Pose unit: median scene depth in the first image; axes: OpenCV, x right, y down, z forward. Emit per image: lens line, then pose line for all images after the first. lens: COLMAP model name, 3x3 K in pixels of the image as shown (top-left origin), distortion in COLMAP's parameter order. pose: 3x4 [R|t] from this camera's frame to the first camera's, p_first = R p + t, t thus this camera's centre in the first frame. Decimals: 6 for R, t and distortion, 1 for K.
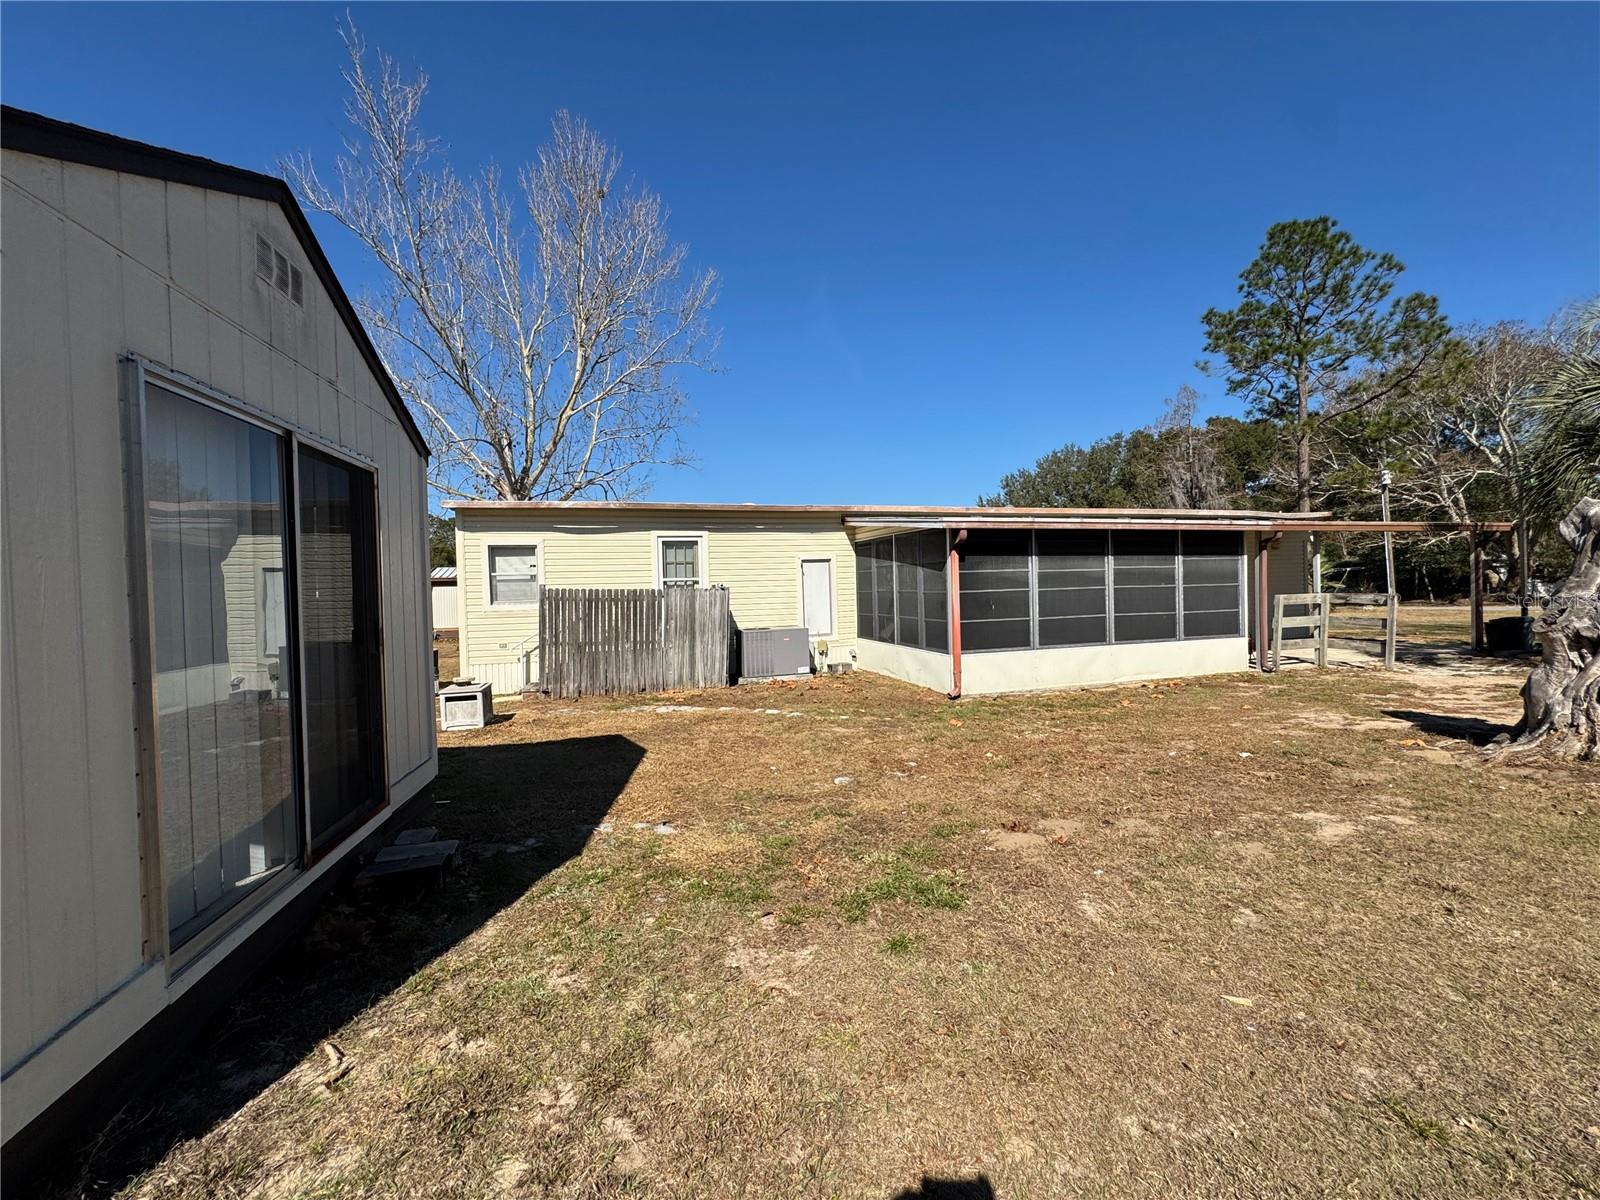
lens RADIAL K [[641.2, 0, 797.0], [0, 641.2, 598.3], [0, 0, 1]] dist [-0.001128, -0.000579]
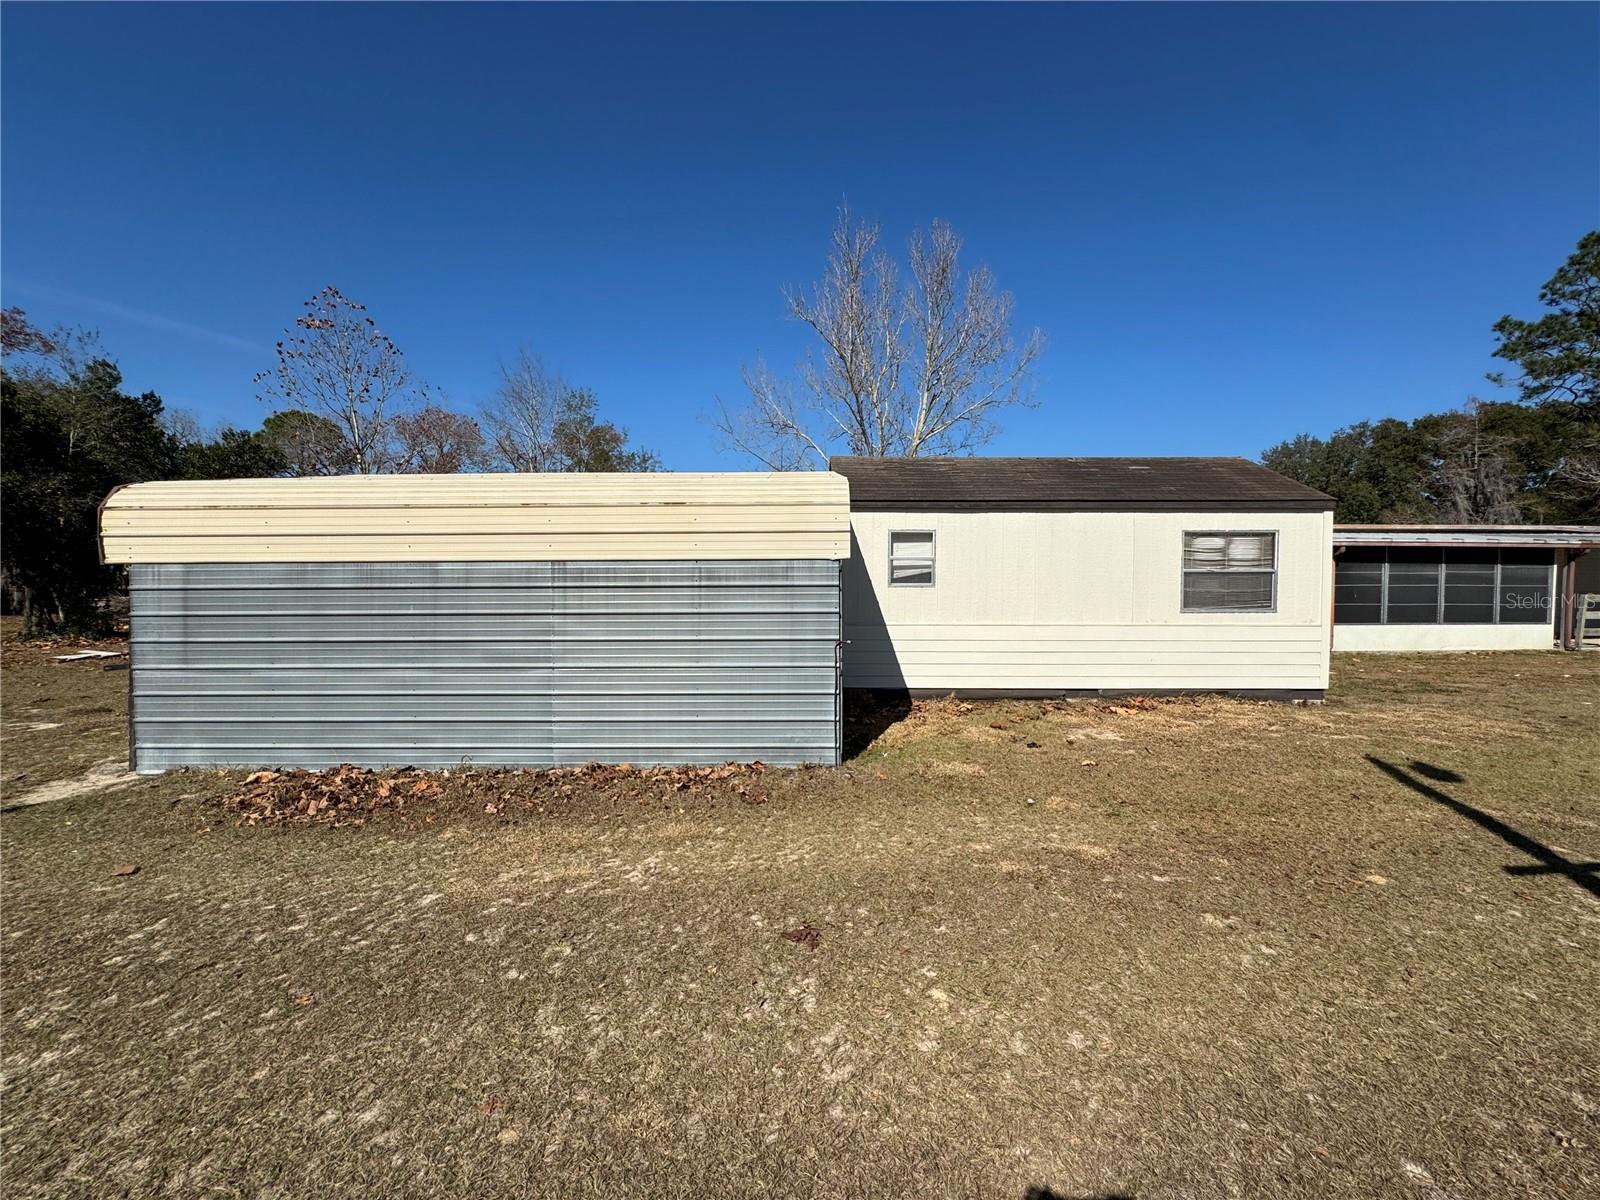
lens RADIAL K [[641.2, 0, 804.2], [0, 641.2, 598.4], [0, 0, 1]] dist [-0.001128, -0.000579]
pose [[0.974582, 0.034814, -0.221307, -0.560318], [-0.030398, 0.999266, 0.023328, 0.020814], [0.221957, -0.016007, 0.974925, -0.690876]]
